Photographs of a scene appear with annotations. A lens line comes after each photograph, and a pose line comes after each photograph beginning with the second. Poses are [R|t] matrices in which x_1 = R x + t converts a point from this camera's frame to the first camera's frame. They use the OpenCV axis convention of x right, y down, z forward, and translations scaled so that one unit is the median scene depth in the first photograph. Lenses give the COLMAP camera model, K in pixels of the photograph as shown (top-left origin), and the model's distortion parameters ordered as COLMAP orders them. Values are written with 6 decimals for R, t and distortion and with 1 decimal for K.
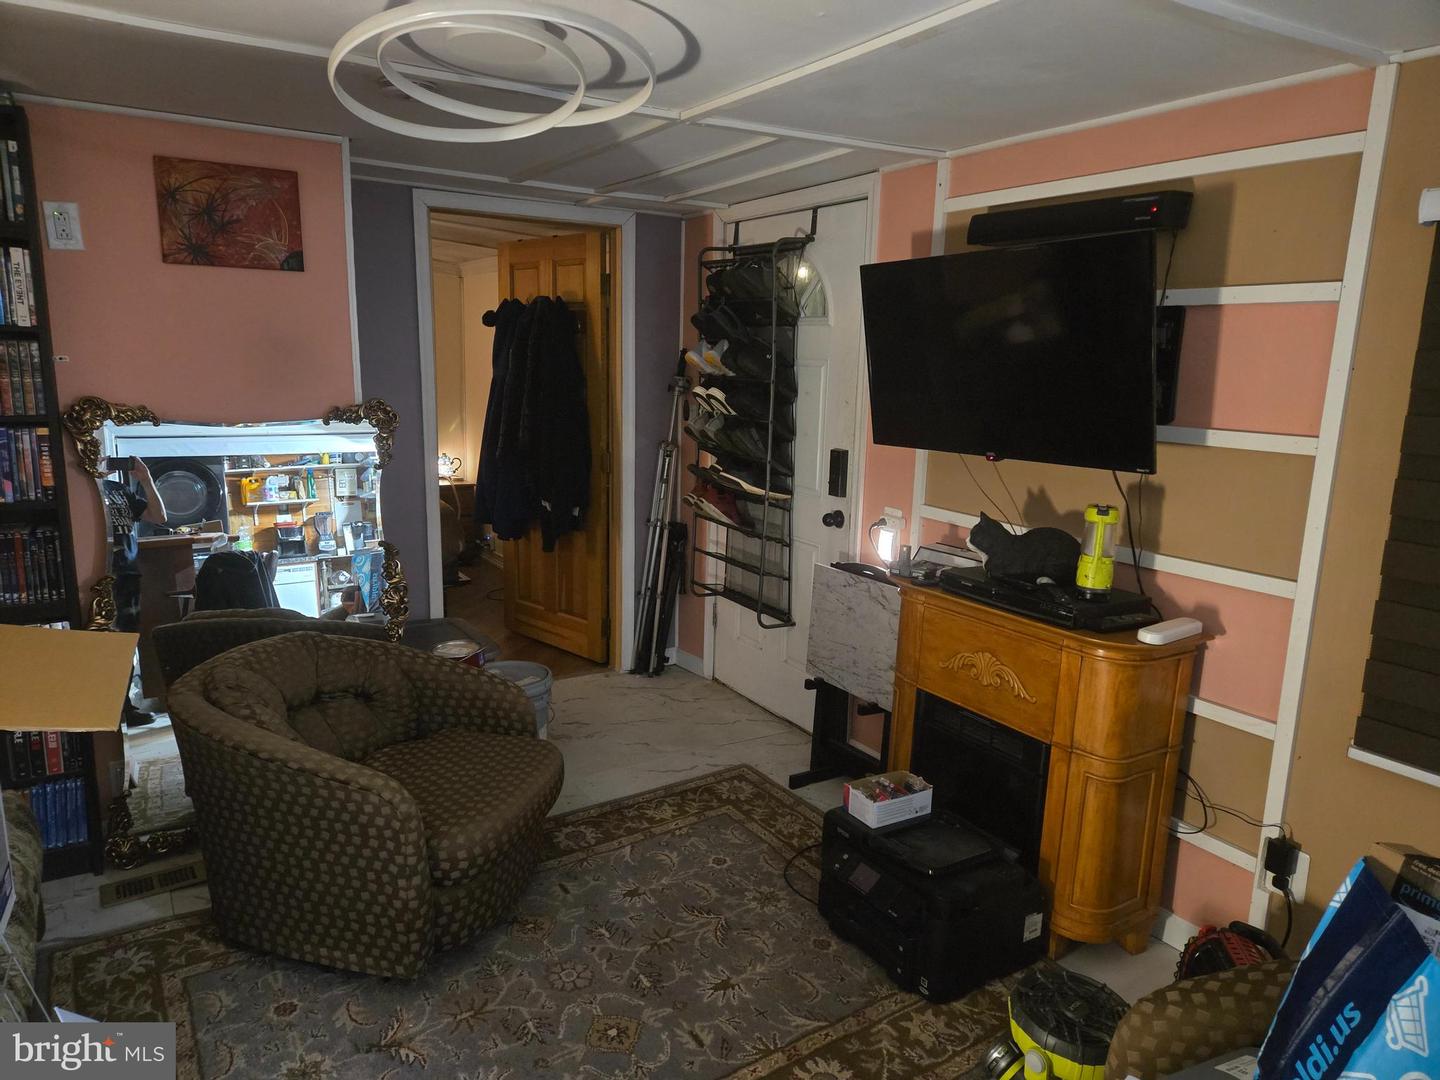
lens RADIAL K [[963.6, 0, 746.6], [0, 963.6, 544.0], [0, 0, 1]] dist [0.068796, -0.055568]
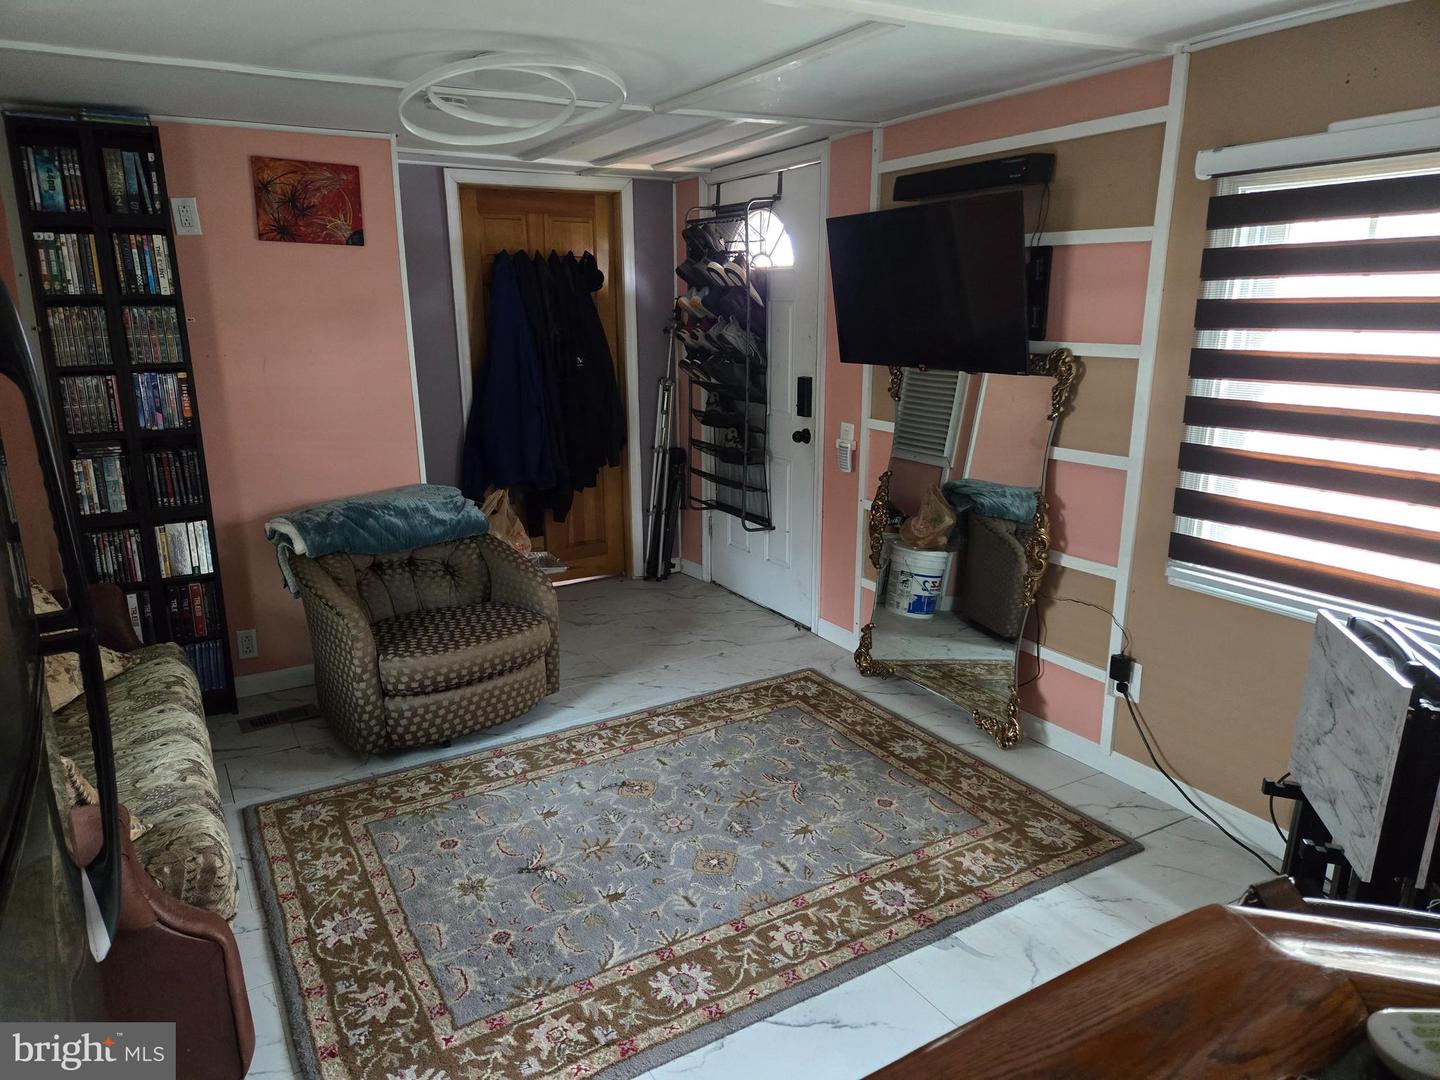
lens RADIAL K [[963.6, 0, 713.5], [0, 963.6, 534.1], [0, 0, 1]] dist [0.068796, -0.055568]
pose [[0.997776, -0.021042, -0.063244, 0.055525], [0.023330, 0.999091, 0.035667, 0.051780], [0.062436, -0.037063, 0.997361, -0.206900]]
